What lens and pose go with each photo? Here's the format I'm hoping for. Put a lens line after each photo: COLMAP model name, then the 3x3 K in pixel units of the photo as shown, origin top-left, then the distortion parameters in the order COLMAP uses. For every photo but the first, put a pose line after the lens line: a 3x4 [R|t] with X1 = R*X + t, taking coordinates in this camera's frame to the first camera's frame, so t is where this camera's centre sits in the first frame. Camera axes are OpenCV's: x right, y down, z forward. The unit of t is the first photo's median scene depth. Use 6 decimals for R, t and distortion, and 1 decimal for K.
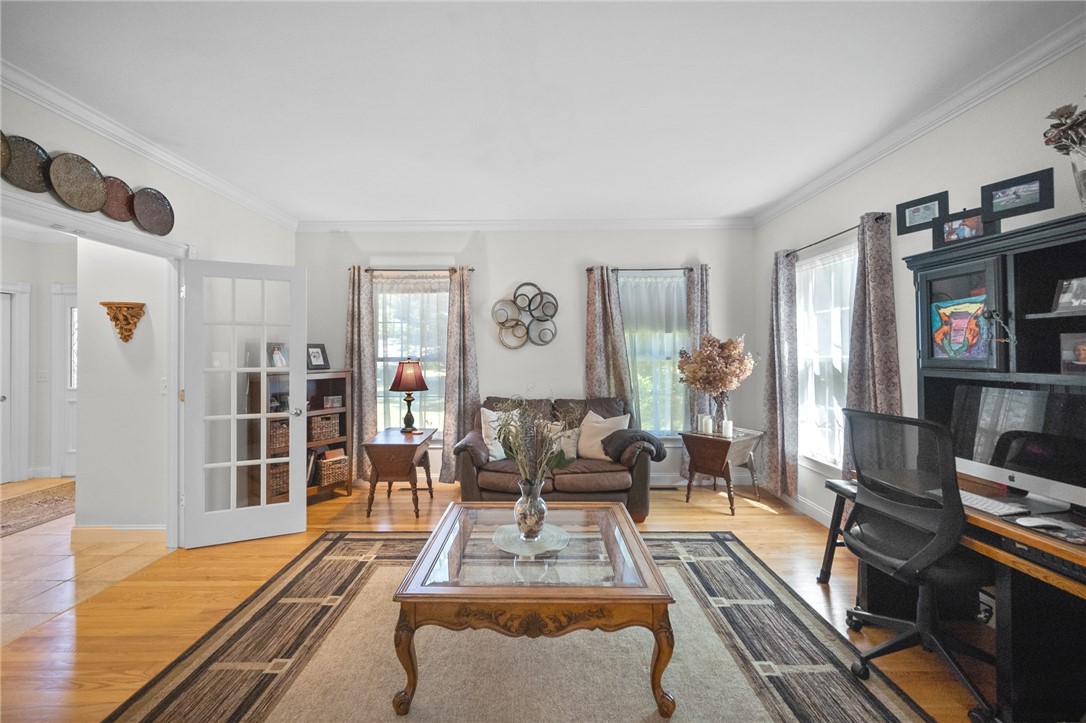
lens RADIAL K [[428.4, 0, 536.6], [0, 428.4, 350.0], [0, 0, 1]] dist [0.000722, 0.000029]
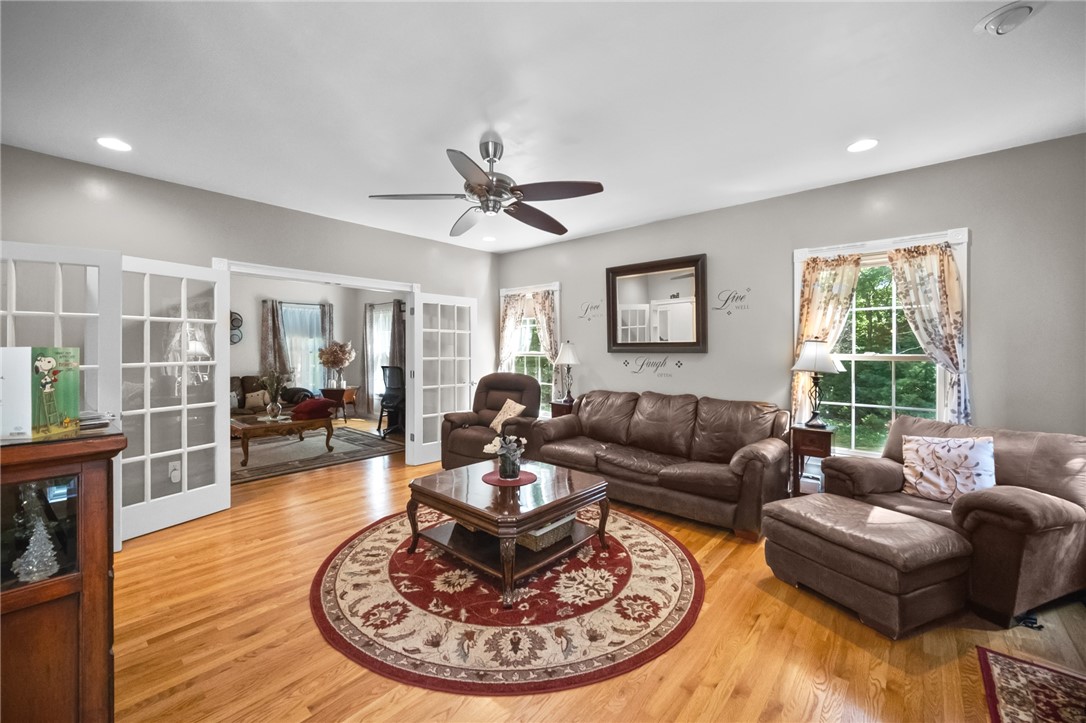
lens RADIAL K [[441.0, 0, 539.2], [0, 441.0, 348.9], [0, 0, 1]] dist [-0.000153, -0.000040]
pose [[0.648468, 0.002963, 0.761236, -0.529649], [-0.006348, 0.999979, 0.001515, -0.004311], [-0.761215, -0.005815, 0.648473, -1.039627]]
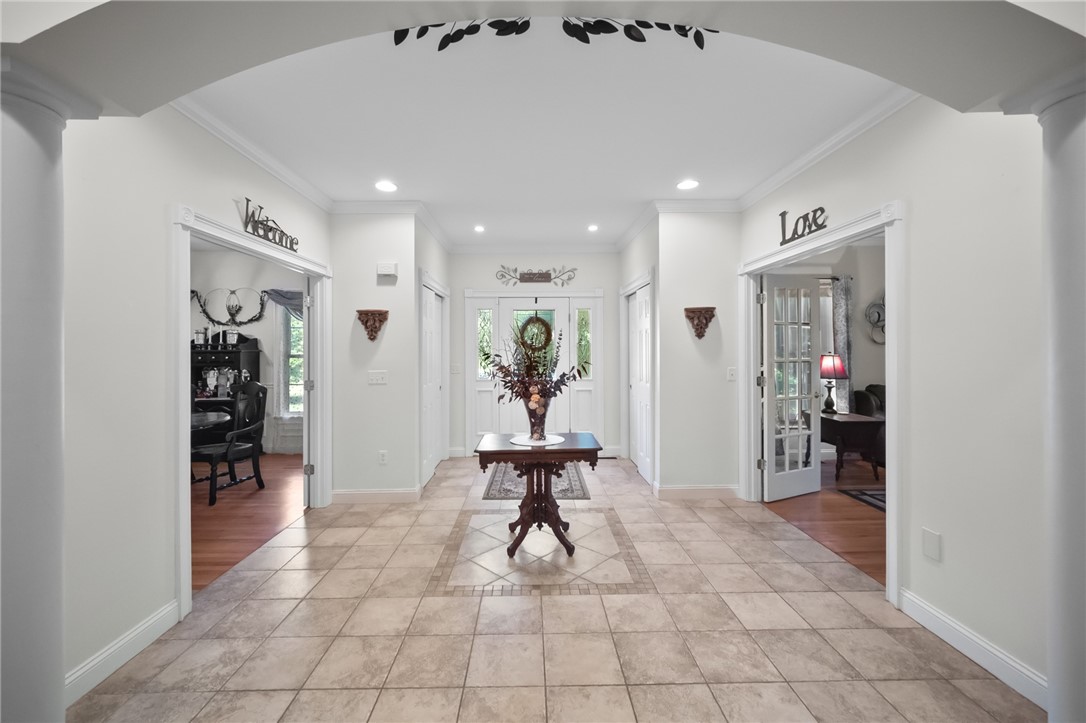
lens RADIAL K [[436.2, 0, 539.5], [0, 436.2, 355.8], [0, 0, 1]] dist [-0.001928, -0.000223]
pose [[0.999691, -0.011167, 0.022191, -1.074131], [0.011109, 0.999935, 0.002716, 0.016236], [-0.022220, -0.002468, 0.999750, -0.195481]]
